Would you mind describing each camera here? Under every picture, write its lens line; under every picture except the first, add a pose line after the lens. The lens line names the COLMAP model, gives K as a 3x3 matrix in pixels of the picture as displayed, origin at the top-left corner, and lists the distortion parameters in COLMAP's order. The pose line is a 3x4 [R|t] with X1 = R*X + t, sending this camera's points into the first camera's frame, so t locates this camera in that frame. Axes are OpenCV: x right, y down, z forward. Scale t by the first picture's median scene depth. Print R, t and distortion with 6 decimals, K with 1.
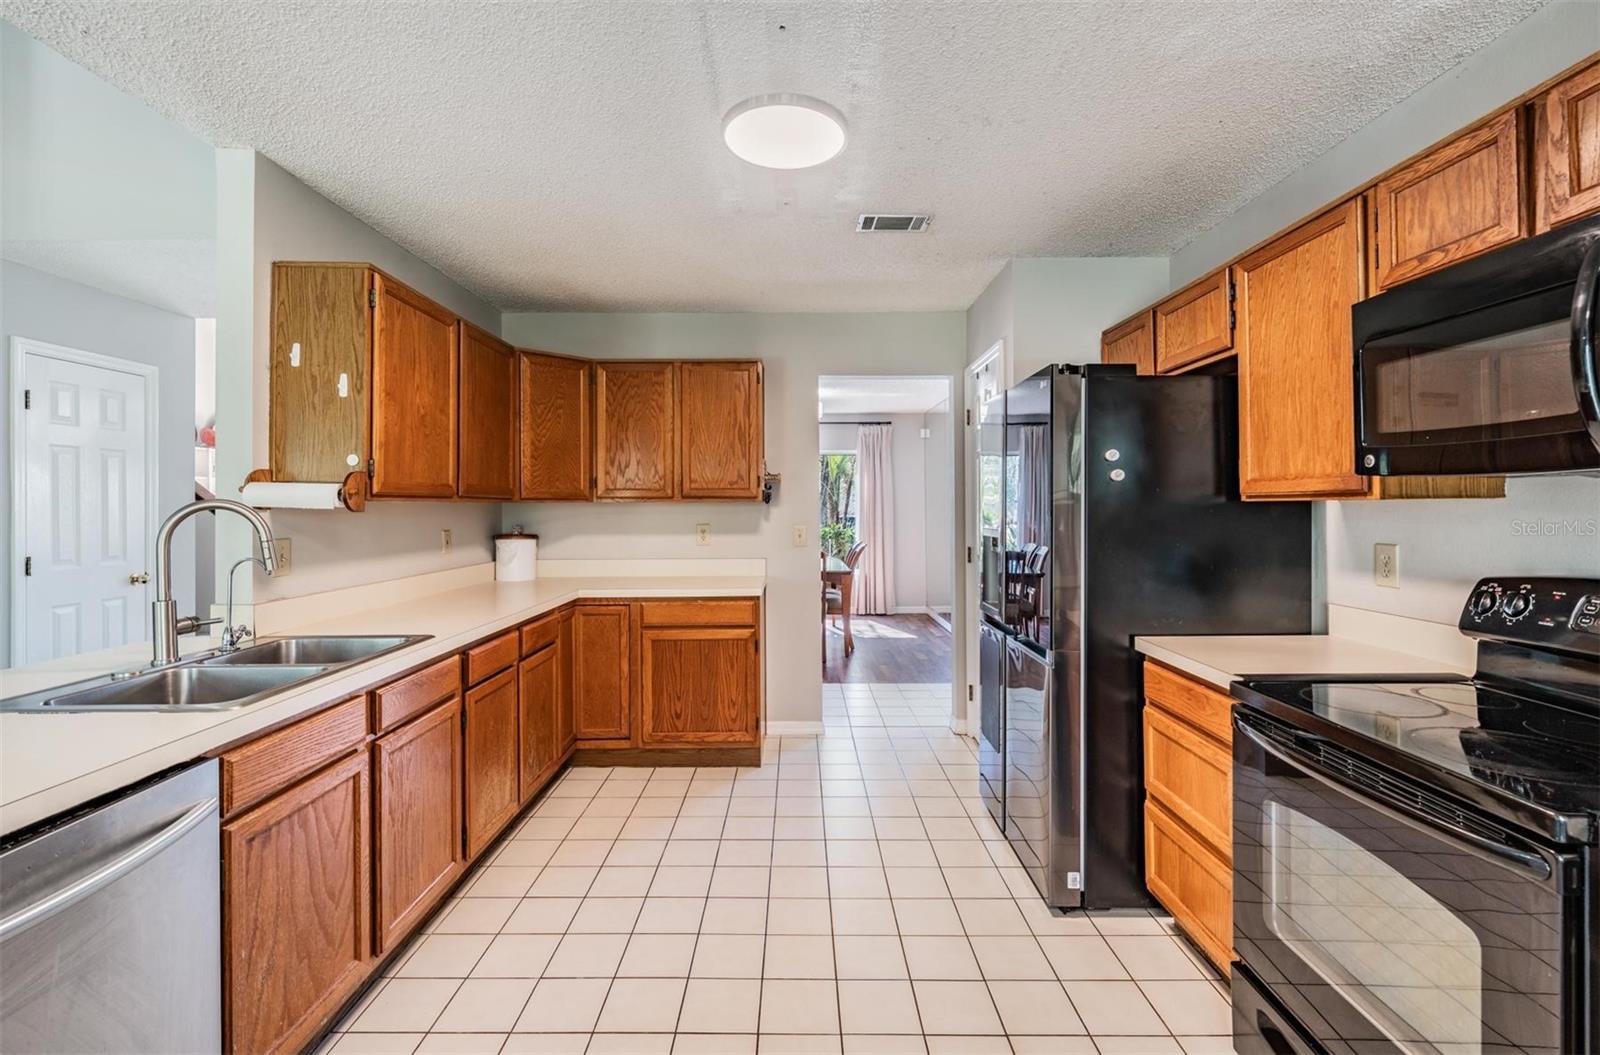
lens RADIAL K [[704.1, 0, 802.0], [0, 704.1, 501.5], [0, 0, 1]] dist [0.000593, -0.002015]
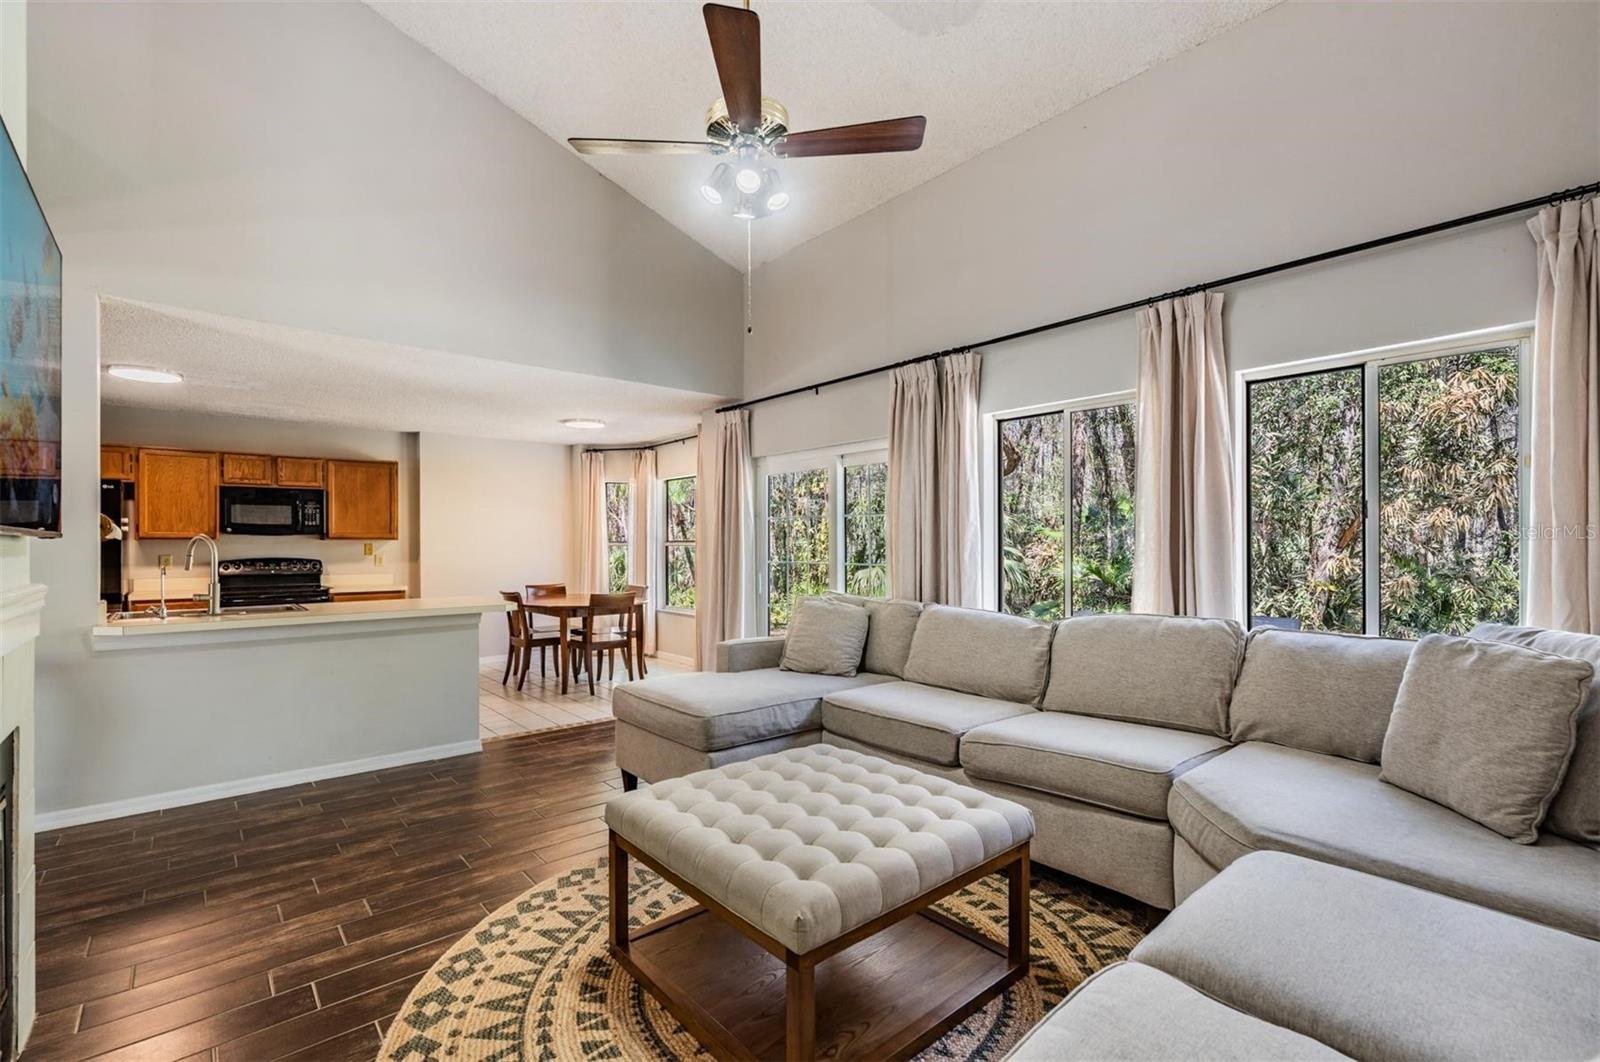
lens RADIAL K [[704.1, 0, 795.6], [0, 704.1, 541.4], [0, 0, 1]] dist [0.000593, -0.002015]
pose [[-0.652000, 0.007929, 0.758178, -2.831323], [-0.000647, 0.999939, -0.011014, 0.030263], [-0.758219, -0.007671, -0.651955, 0.828050]]
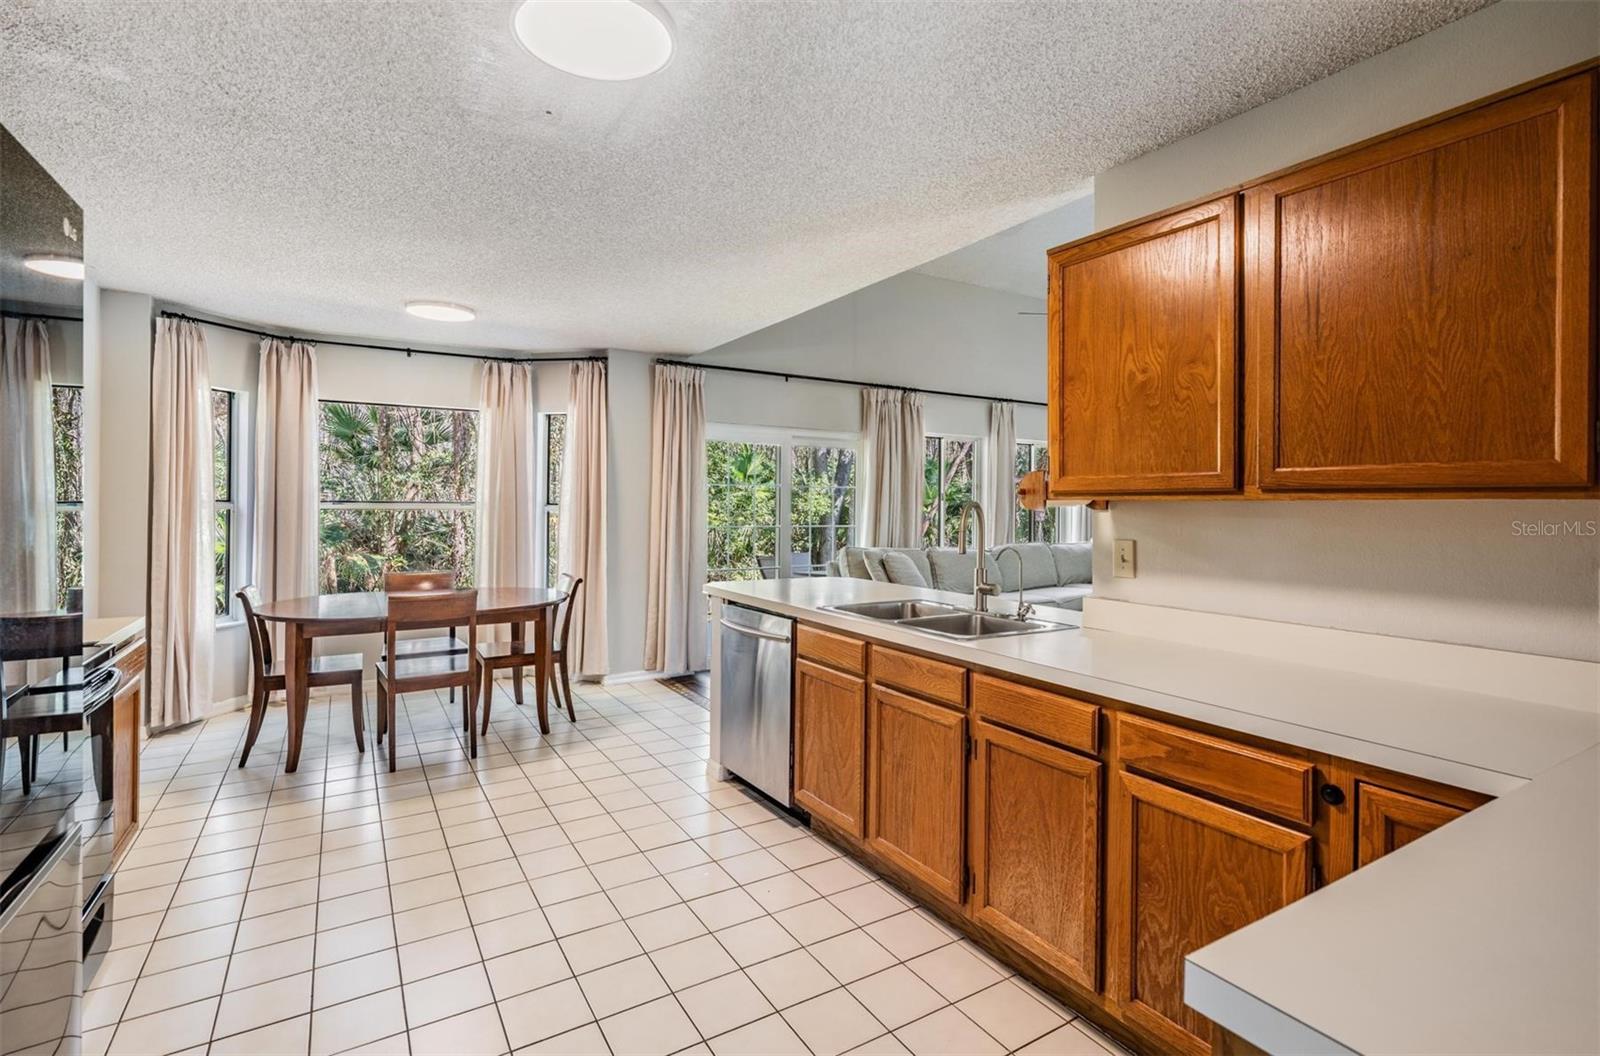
lens RADIAL K [[748.5, 0, 794.1], [0, 748.5, 504.7], [0, 0, 1]] dist [-0.007320, 0.001759]
pose [[-0.854275, -0.007164, -0.519772, 0.193842], [-0.005325, 0.999973, -0.005032, 0.012126], [0.519794, -0.001531, -0.854290, 1.687958]]
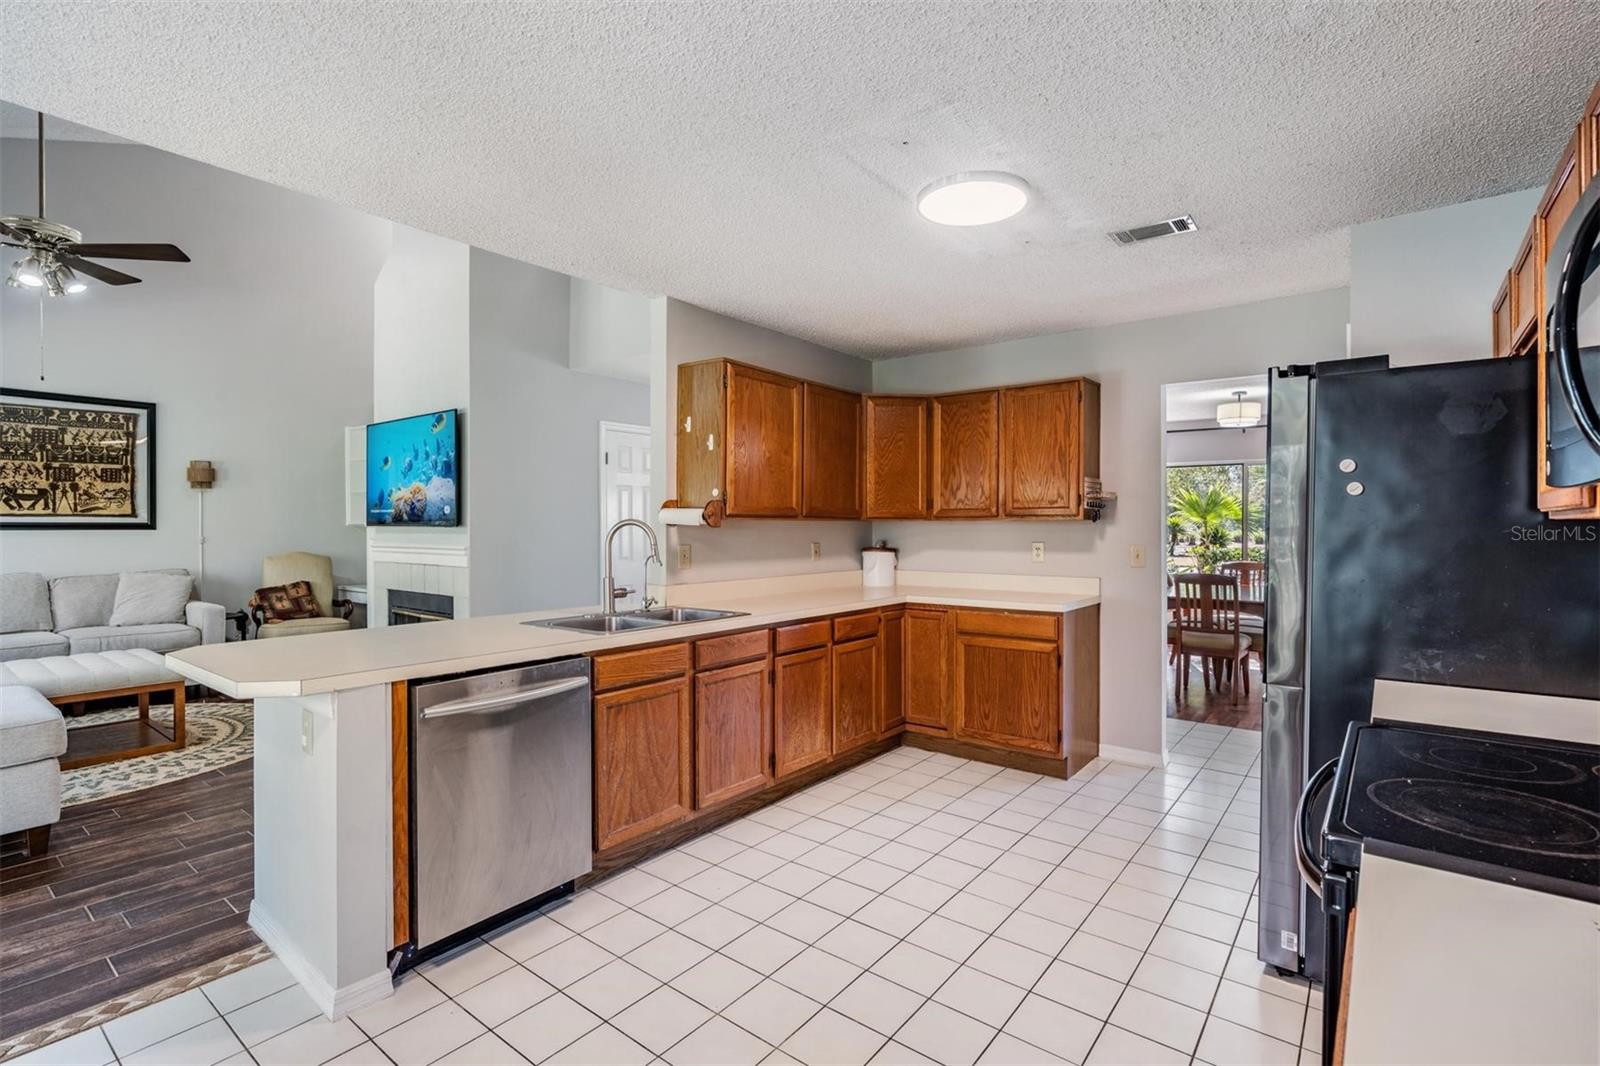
lens RADIAL K [[748.5, 0, 811.0], [0, 748.5, 530.9], [0, 0, 1]] dist [-0.007320, 0.001759]
pose [[0.790342, 0.007285, -0.612623, 0.481252], [0.001990, 0.999894, 0.014457, -0.000718], [0.612663, -0.012645, 0.790243, -0.120083]]
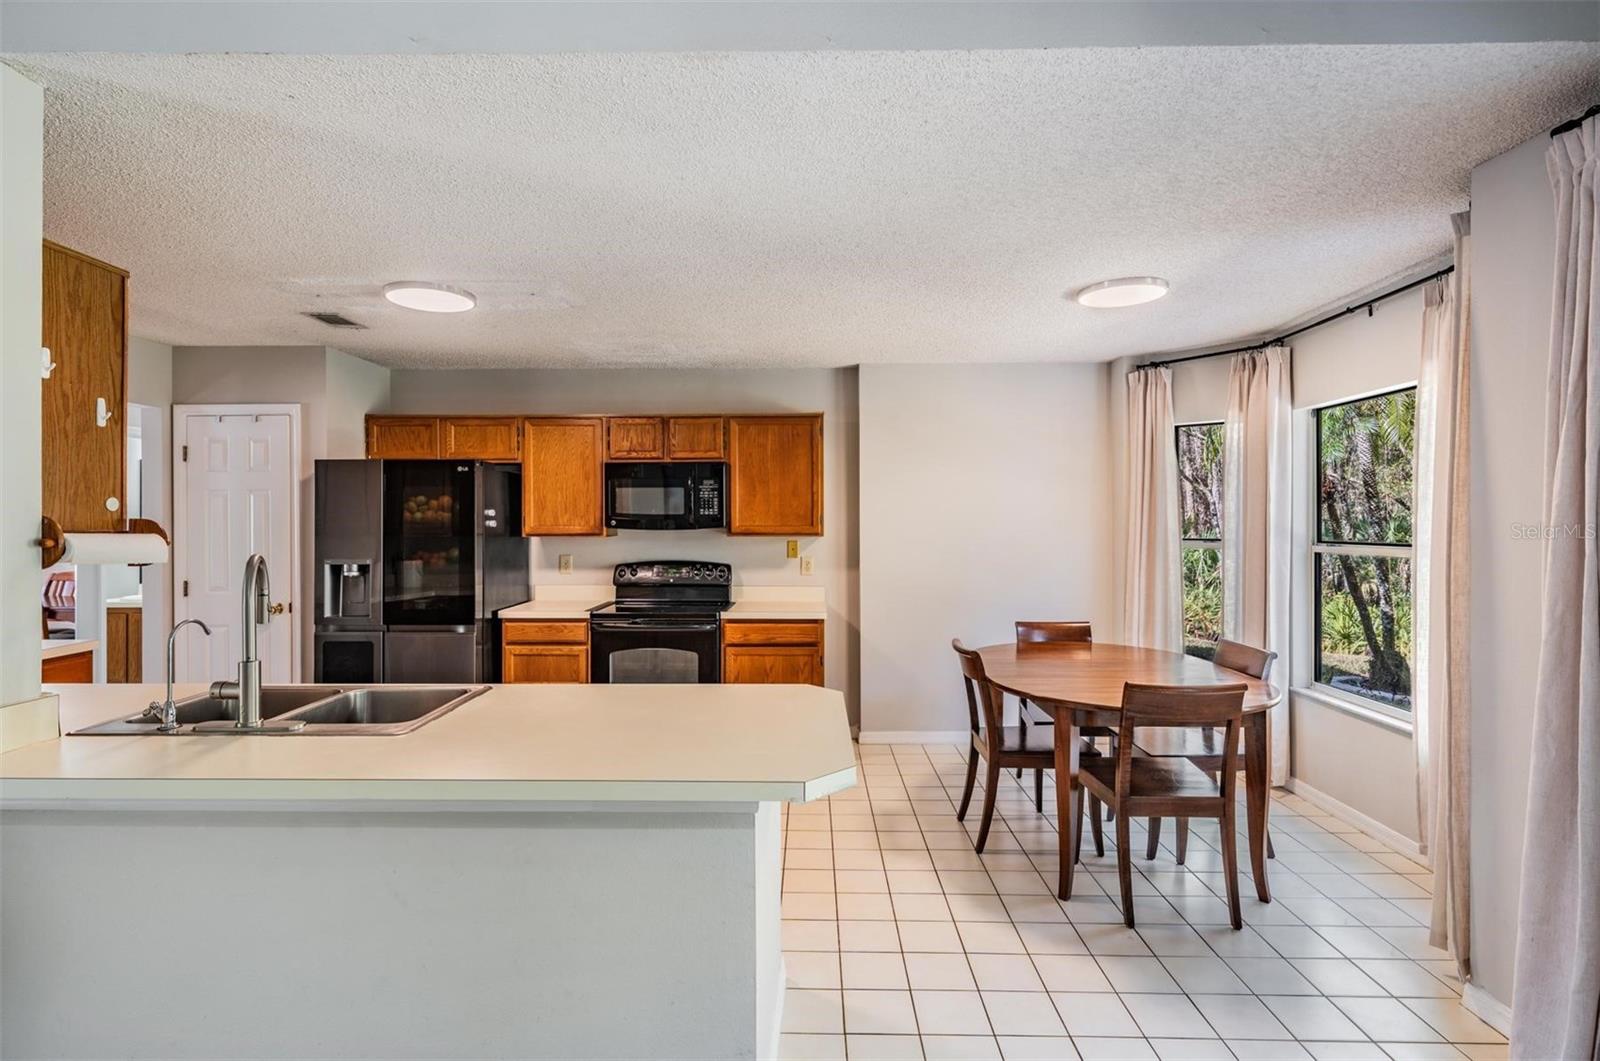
lens RADIAL K [[780.1, 0, 799.5], [0, 780.1, 521.5], [0, 0, 1]] dist [0.006388, -0.002713]
pose [[0.015299, 0.003715, 0.999876, -1.542960], [-0.007209, 0.999968, -0.003605, -0.041211], [-0.999857, -0.007153, 0.015325, 0.176548]]
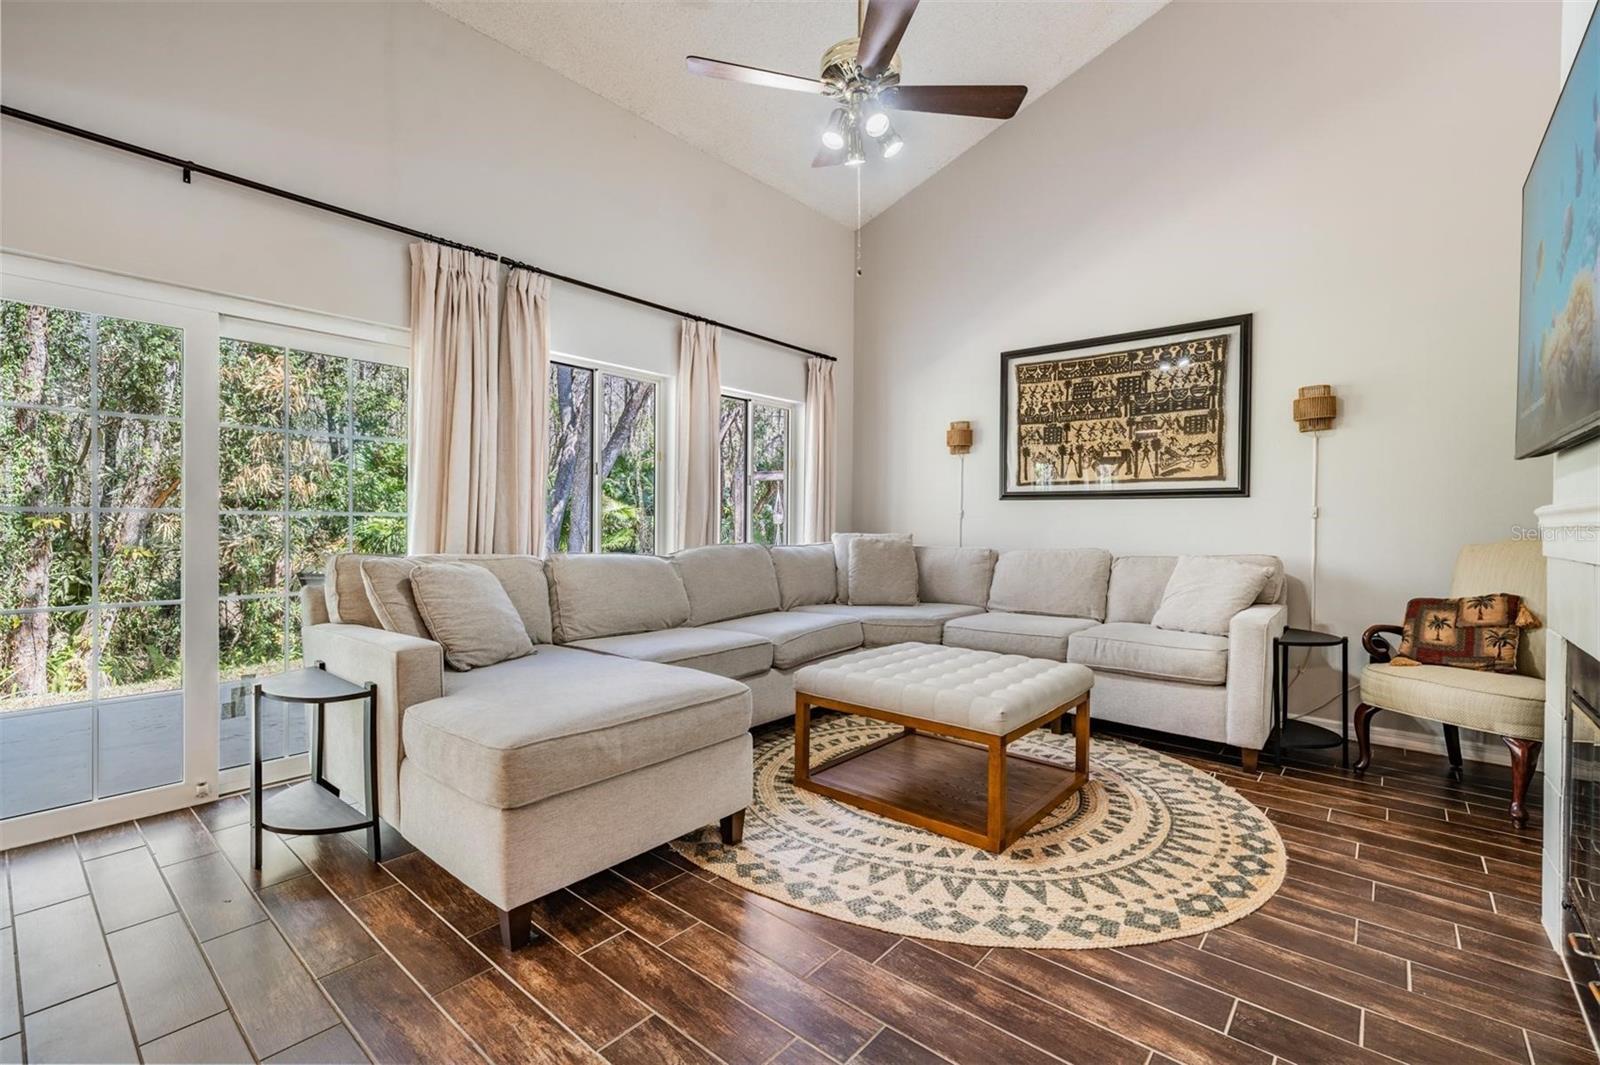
lens RADIAL K [[704.1, 0, 788.5], [0, 704.1, 528.8], [0, 0, 1]] dist [0.000593, -0.002015]
pose [[-0.649788, 0.002430, -0.760112, -0.964966], [-0.002558, 0.999982, 0.005383, 0.100554], [0.760111, 0.005443, -0.649770, 0.822367]]
